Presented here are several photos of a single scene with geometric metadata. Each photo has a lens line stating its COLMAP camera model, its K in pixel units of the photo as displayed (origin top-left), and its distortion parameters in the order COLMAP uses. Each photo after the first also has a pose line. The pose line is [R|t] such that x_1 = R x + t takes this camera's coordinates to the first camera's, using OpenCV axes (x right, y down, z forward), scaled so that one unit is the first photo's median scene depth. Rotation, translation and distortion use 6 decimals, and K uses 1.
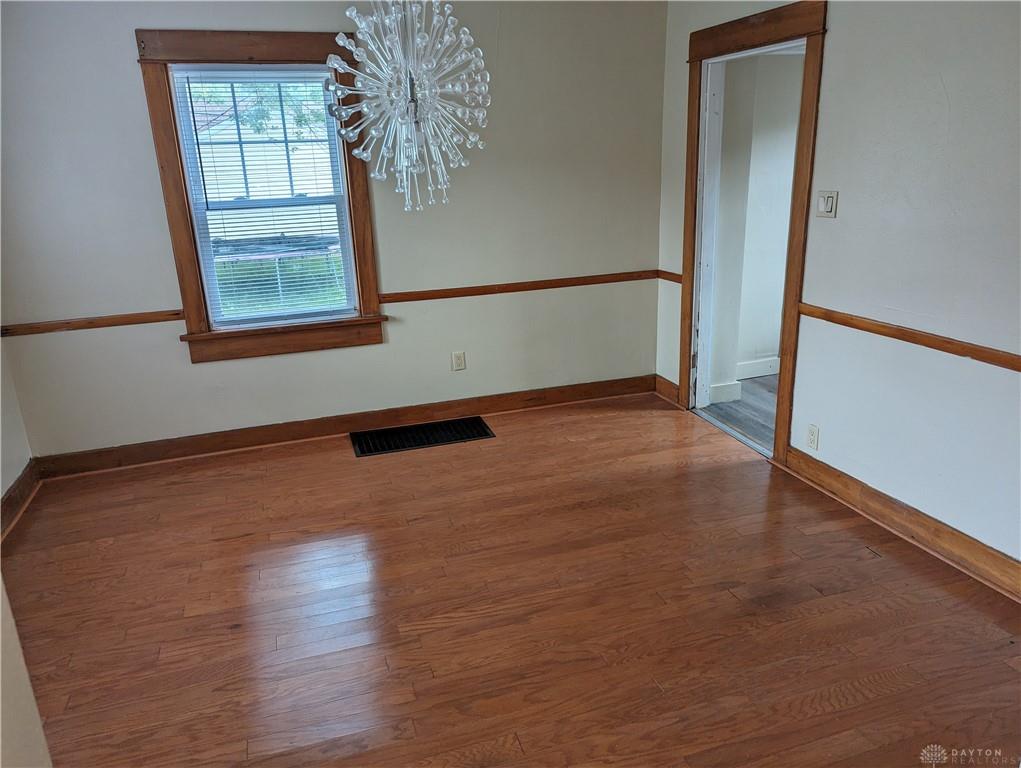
lens RADIAL K [[719.7, 0, 506.4], [0, 719.7, 382.1], [0, 0, 1]] dist [0.006149, 0.003151]
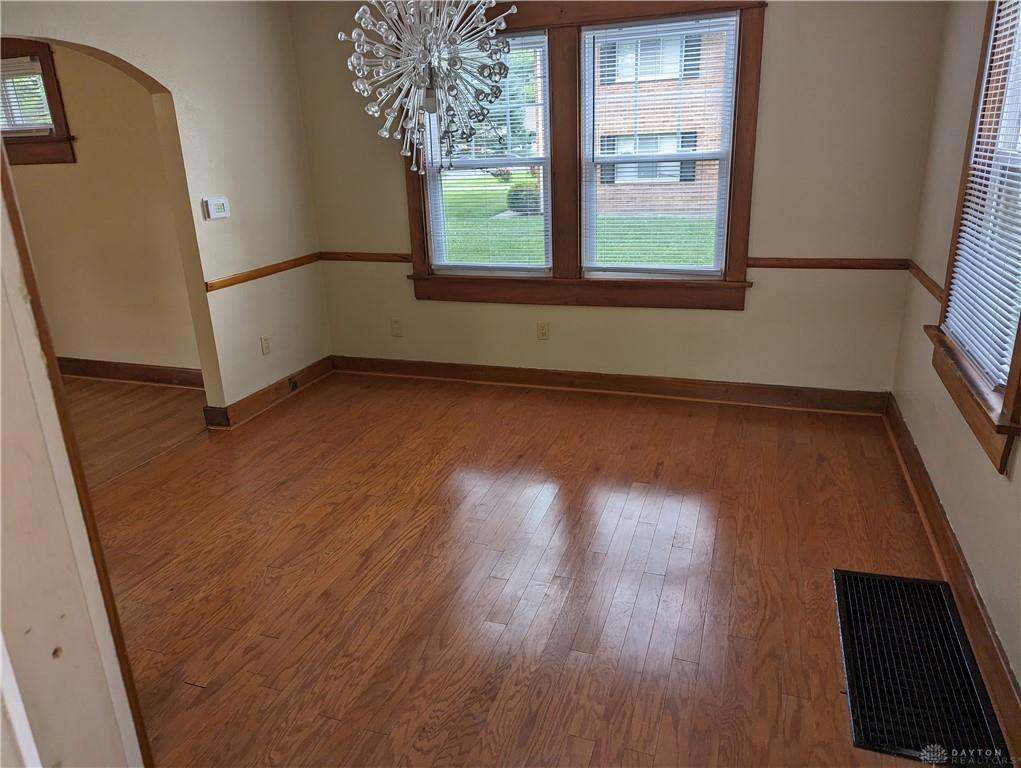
lens RADIAL K [[719.7, 0, 507.1], [0, 719.7, 389.3], [0, 0, 1]] dist [0.006149, 0.003151]
pose [[-0.615587, 0.321131, -0.719672, 0.584626], [-0.174603, 0.834936, 0.521915, -0.480144], [0.768483, 0.446941, -0.457905, 1.512500]]
